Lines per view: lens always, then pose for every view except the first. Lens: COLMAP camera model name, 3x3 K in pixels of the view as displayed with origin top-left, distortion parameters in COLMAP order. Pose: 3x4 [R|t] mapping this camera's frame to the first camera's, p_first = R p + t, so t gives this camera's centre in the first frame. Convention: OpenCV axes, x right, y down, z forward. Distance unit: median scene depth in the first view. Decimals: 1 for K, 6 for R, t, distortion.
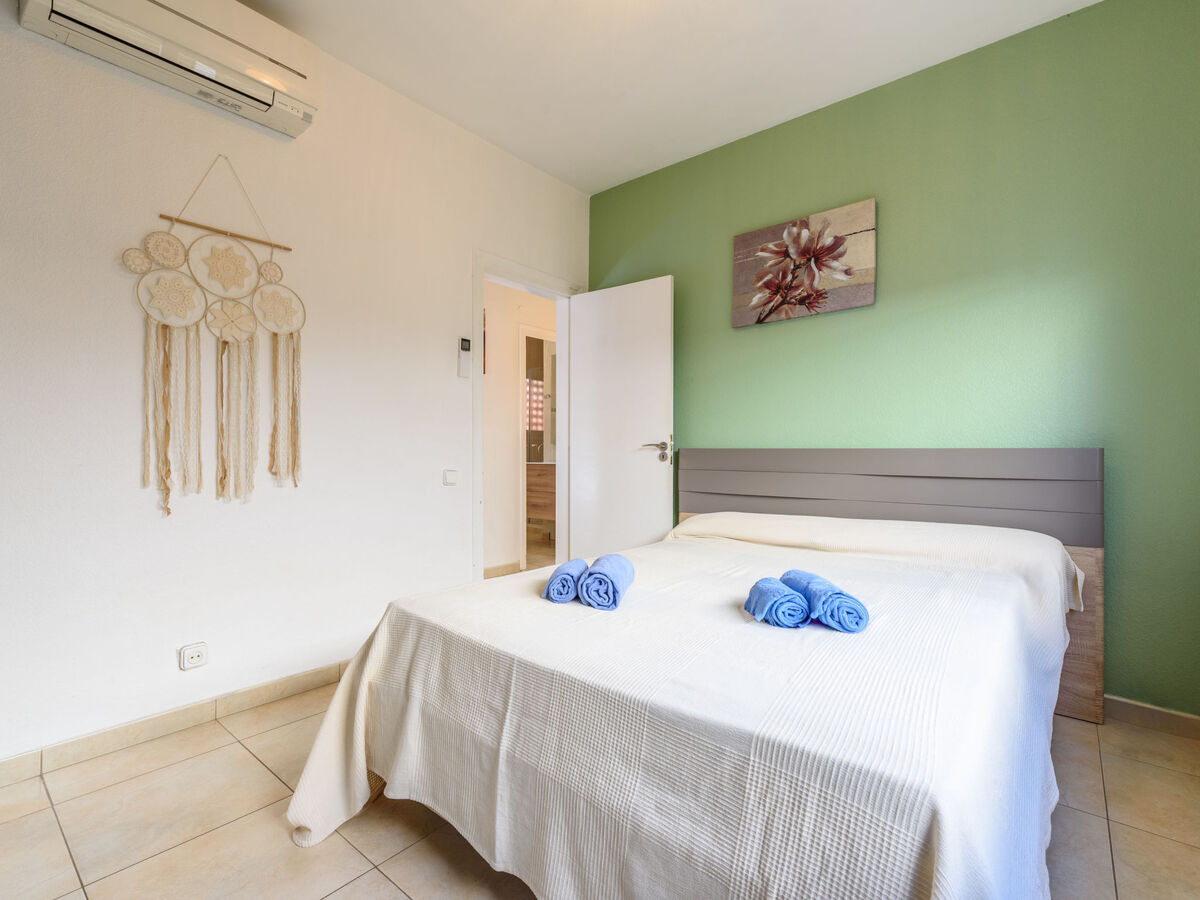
lens RADIAL K [[583.2, 0, 603.8], [0, 583.2, 461.4], [0, 0, 1]] dist [0.010034, -0.002285]
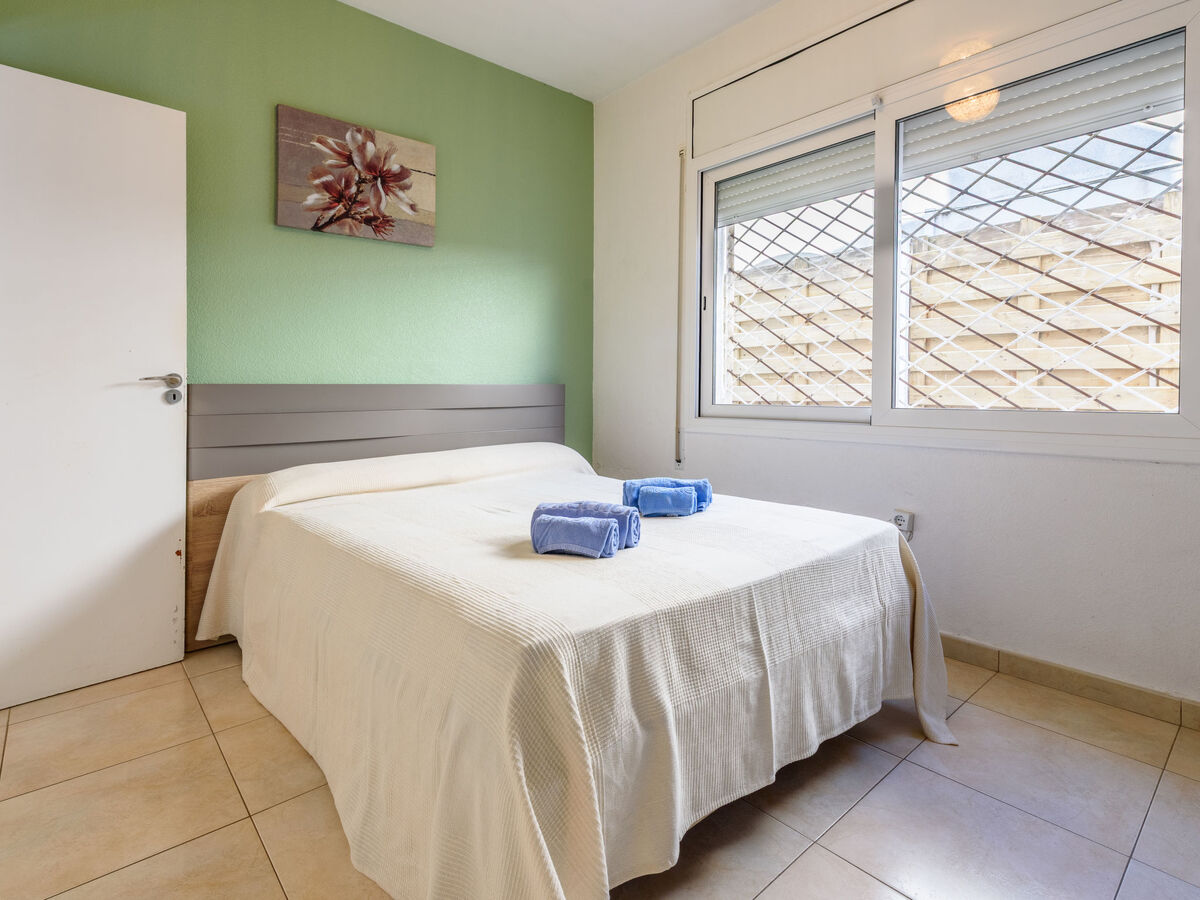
lens RADIAL K [[619.2, 0, 623.3], [0, 619.2, 408.4], [0, 0, 1]] dist [0.013808, -0.000528]
pose [[0.124790, -0.038651, 0.991430, -0.602541], [0.021863, 0.999105, 0.036198, -0.010997], [-0.991942, 0.017158, 0.125523, 0.514653]]
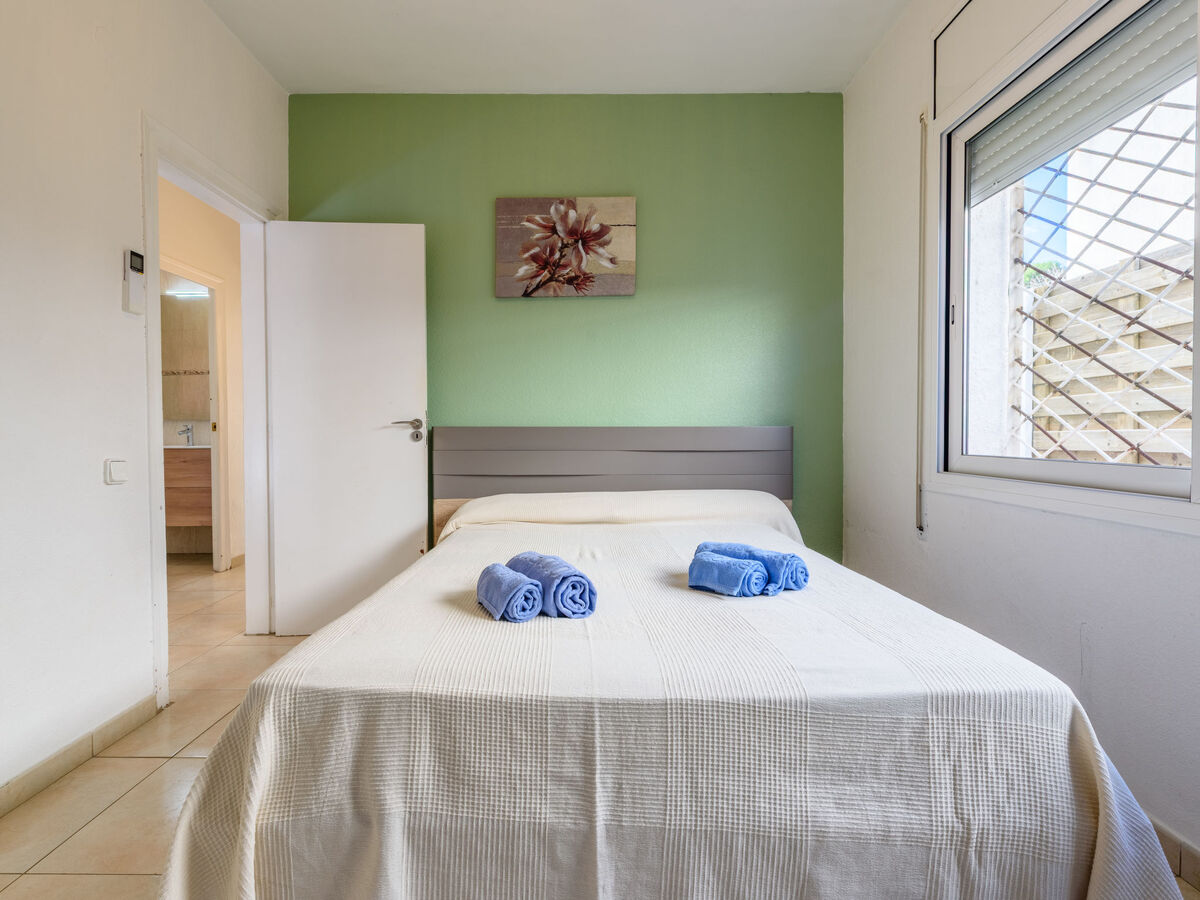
lens RADIAL K [[583.2, 0, 600.5], [0, 583.2, 455.9], [0, 0, 1]] dist [0.010034, -0.002285]
pose [[0.760091, -0.030892, 0.649083, -0.299117], [0.014008, 0.999416, 0.031161, -0.002372], [-0.649666, -0.014593, 0.760080, 0.201267]]
